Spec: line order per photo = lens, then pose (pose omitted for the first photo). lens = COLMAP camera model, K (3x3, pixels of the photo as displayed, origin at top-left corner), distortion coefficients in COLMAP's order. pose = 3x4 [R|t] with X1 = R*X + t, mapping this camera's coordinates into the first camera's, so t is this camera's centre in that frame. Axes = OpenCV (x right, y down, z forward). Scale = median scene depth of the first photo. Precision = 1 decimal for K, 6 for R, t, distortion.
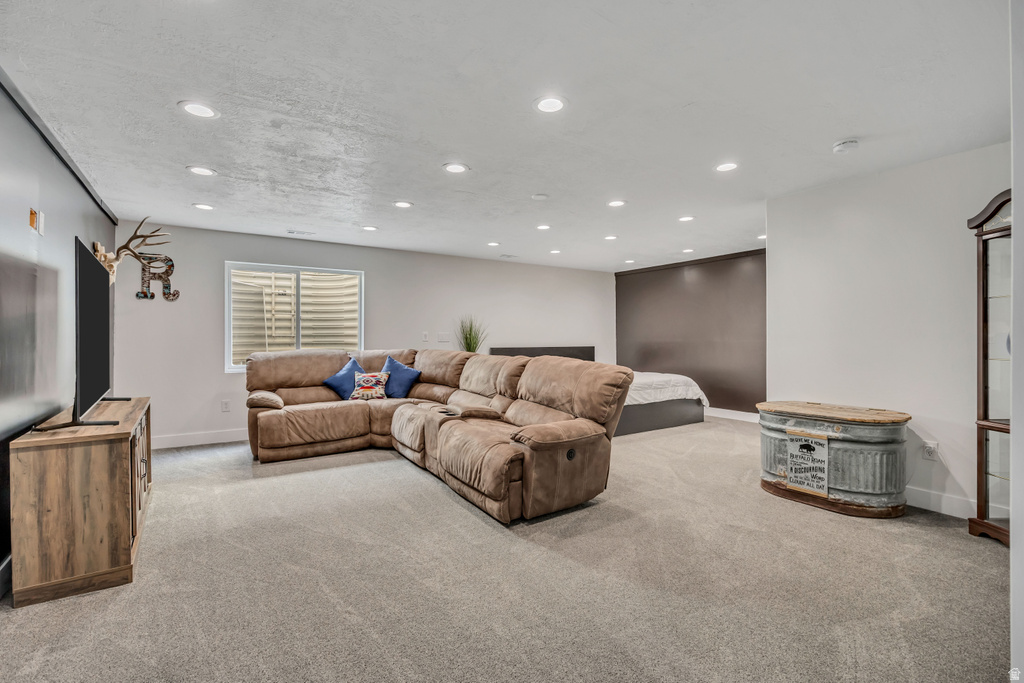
lens RADIAL K [[464.3, 0, 513.0], [0, 464.3, 343.0], [0, 0, 1]] dist [-0.013545, 0.001024]
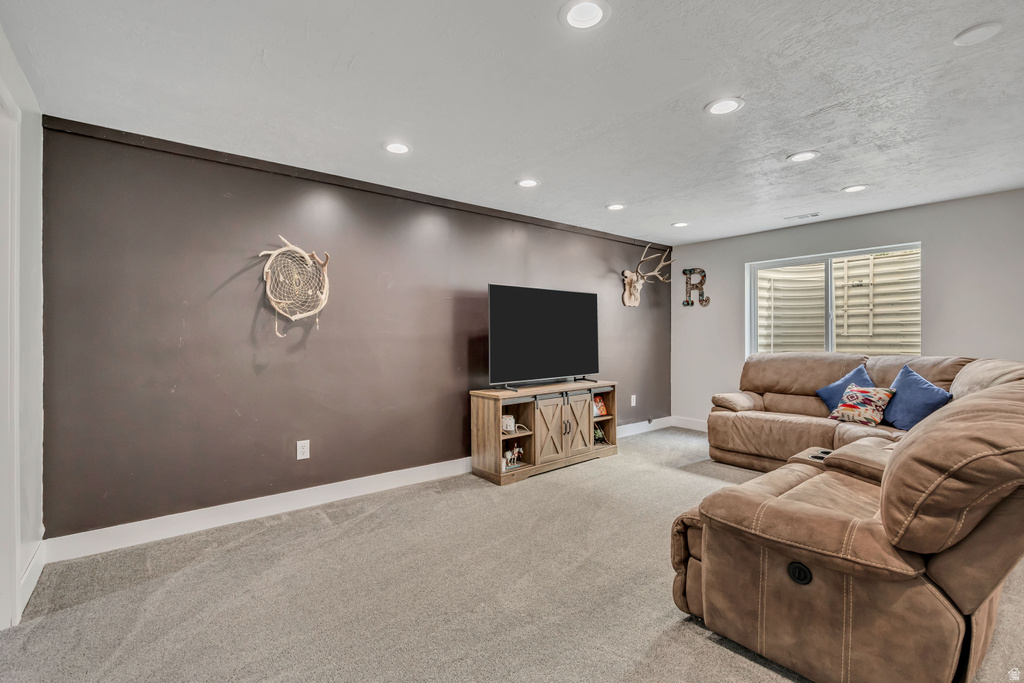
lens RADIAL K [[464.3, 0, 508.0], [0, 464.3, 340.3], [0, 0, 1]] dist [-0.013545, 0.001024]
pose [[0.069195, 0.009591, -0.997557, 0.394036], [-0.008845, 0.999920, 0.009000, -0.010609], [0.997564, 0.008200, 0.069274, 0.421178]]
